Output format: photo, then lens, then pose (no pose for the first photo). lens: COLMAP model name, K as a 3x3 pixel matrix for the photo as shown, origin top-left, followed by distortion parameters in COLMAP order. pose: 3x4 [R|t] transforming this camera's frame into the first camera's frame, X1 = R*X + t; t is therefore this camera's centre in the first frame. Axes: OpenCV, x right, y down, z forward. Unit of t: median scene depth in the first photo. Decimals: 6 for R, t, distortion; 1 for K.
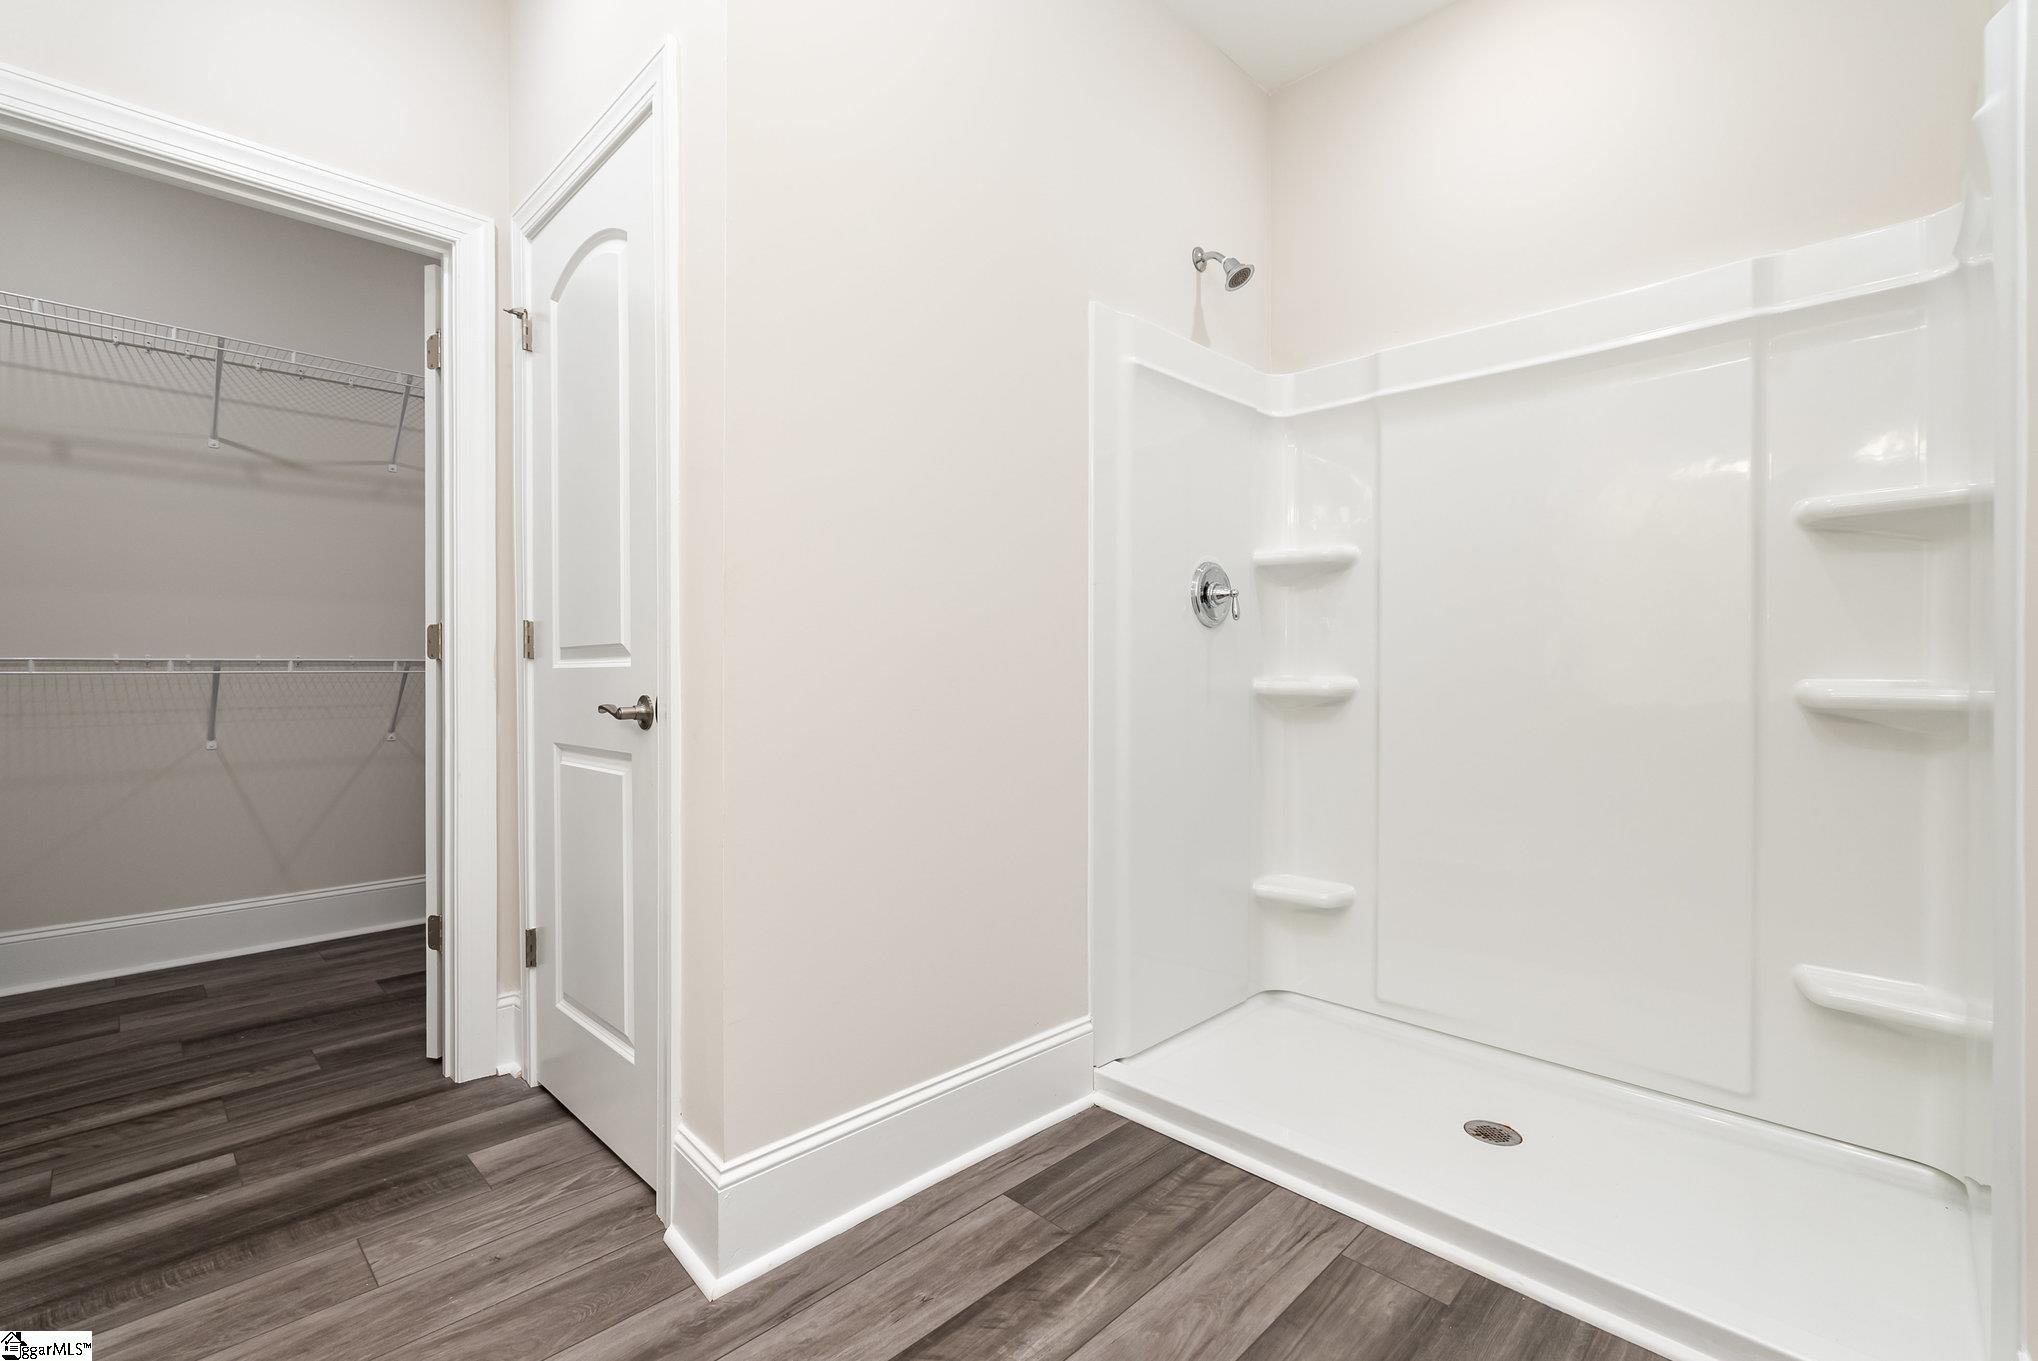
lens RADIAL K [[900.7, 0, 1015.7], [0, 900.7, 677.0], [0, 0, 1]] dist [0.000007, -0.000024]
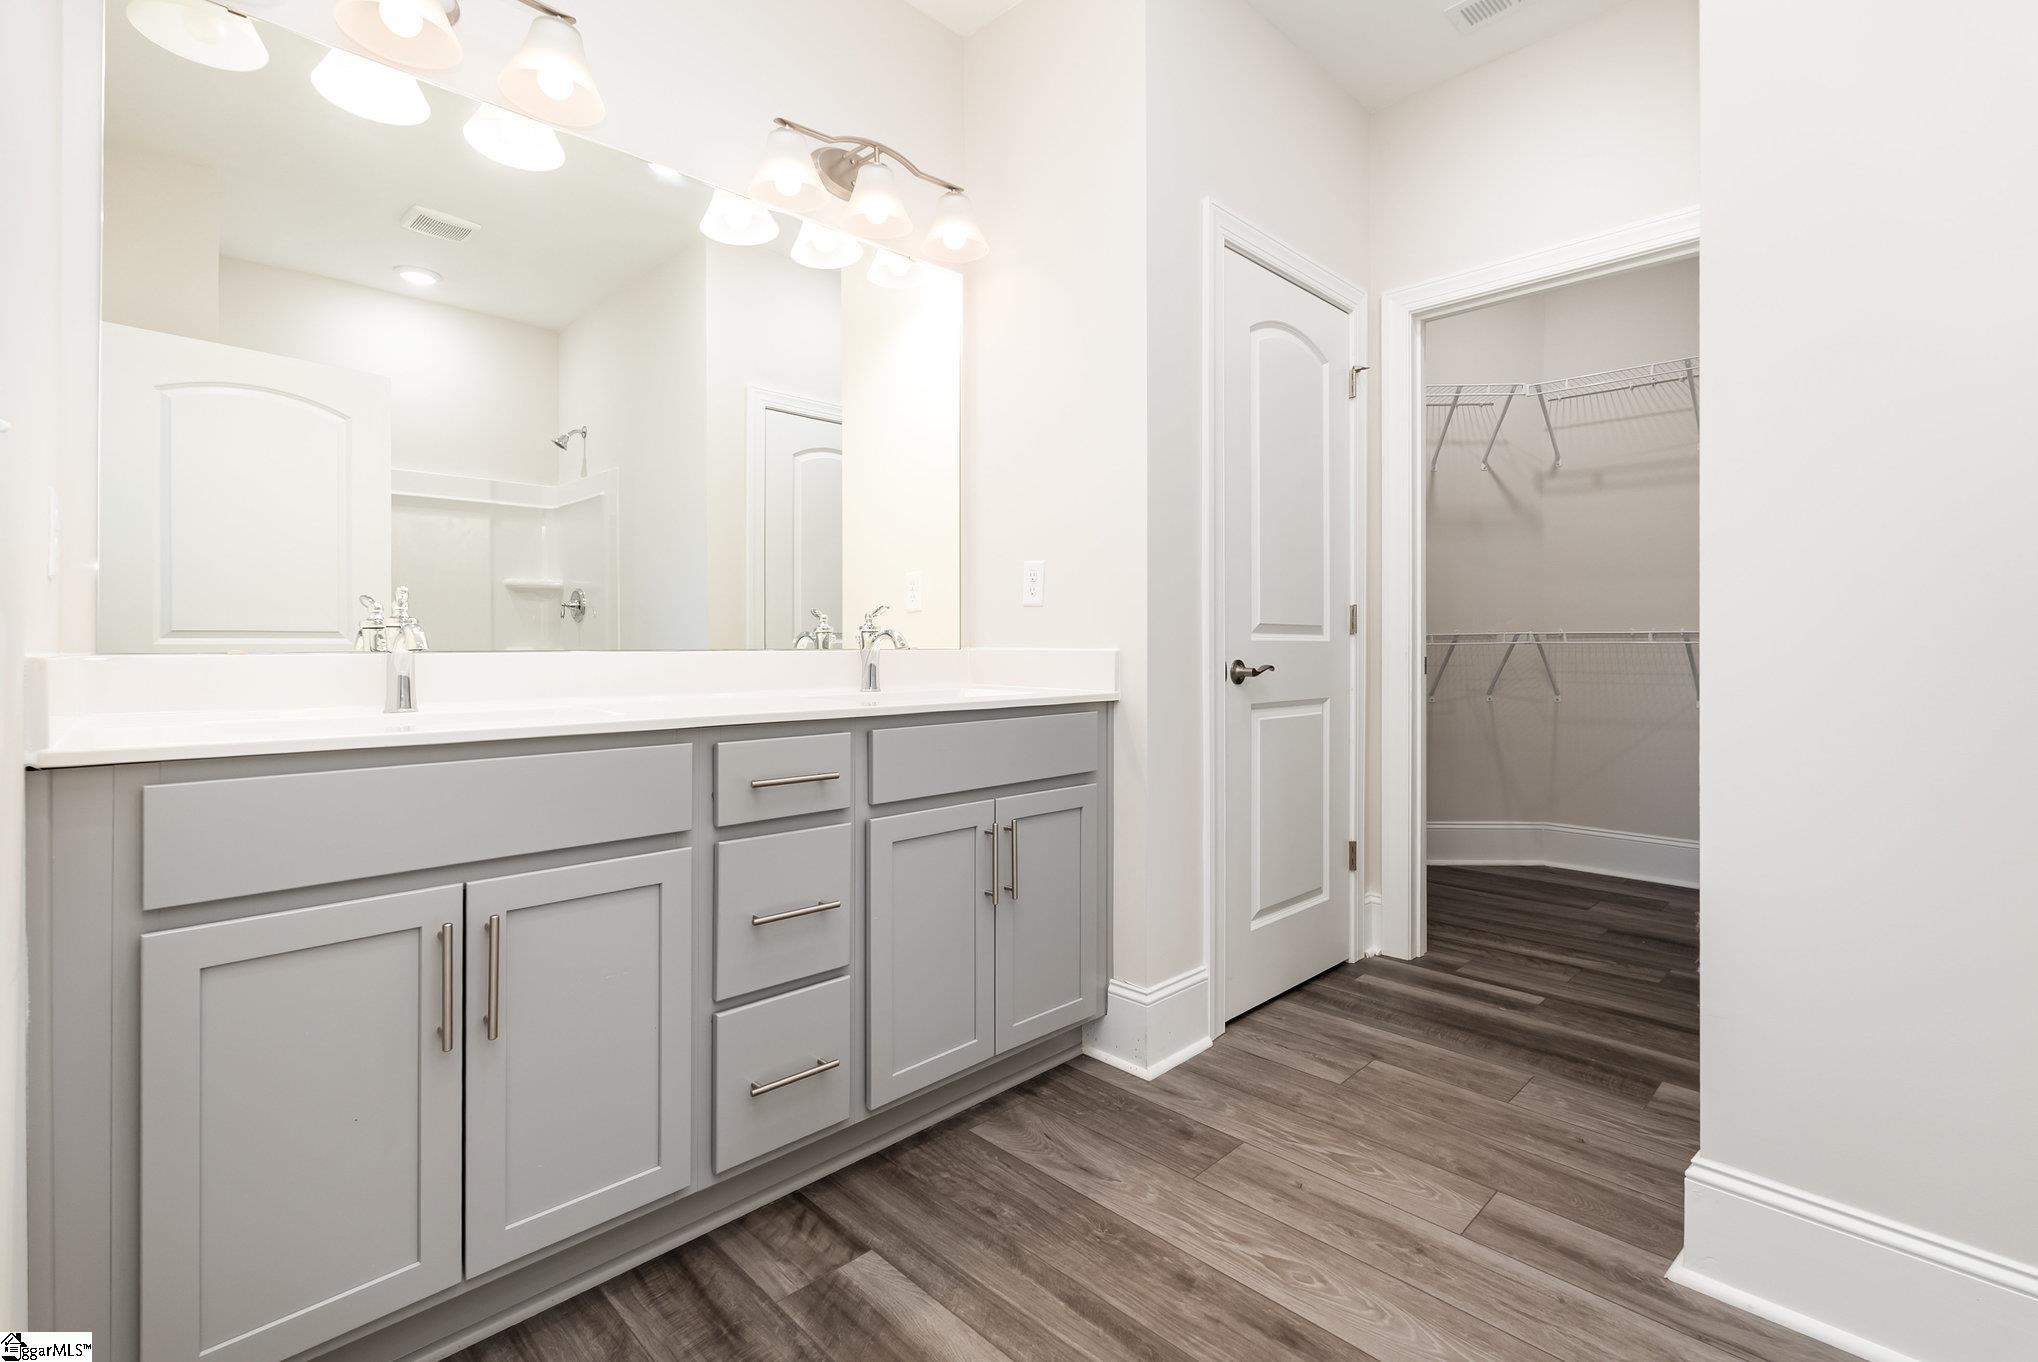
lens RADIAL K [[900.7, 0, 1015.7], [0, 900.7, 661.7], [0, 0, 1]] dist [0.000007, -0.000024]
pose [[-0.014588, 0.020413, -0.999685, 0.535055], [-0.002950, 0.999786, 0.020458, -0.002940], [0.999889, 0.003247, -0.014525, 0.243729]]
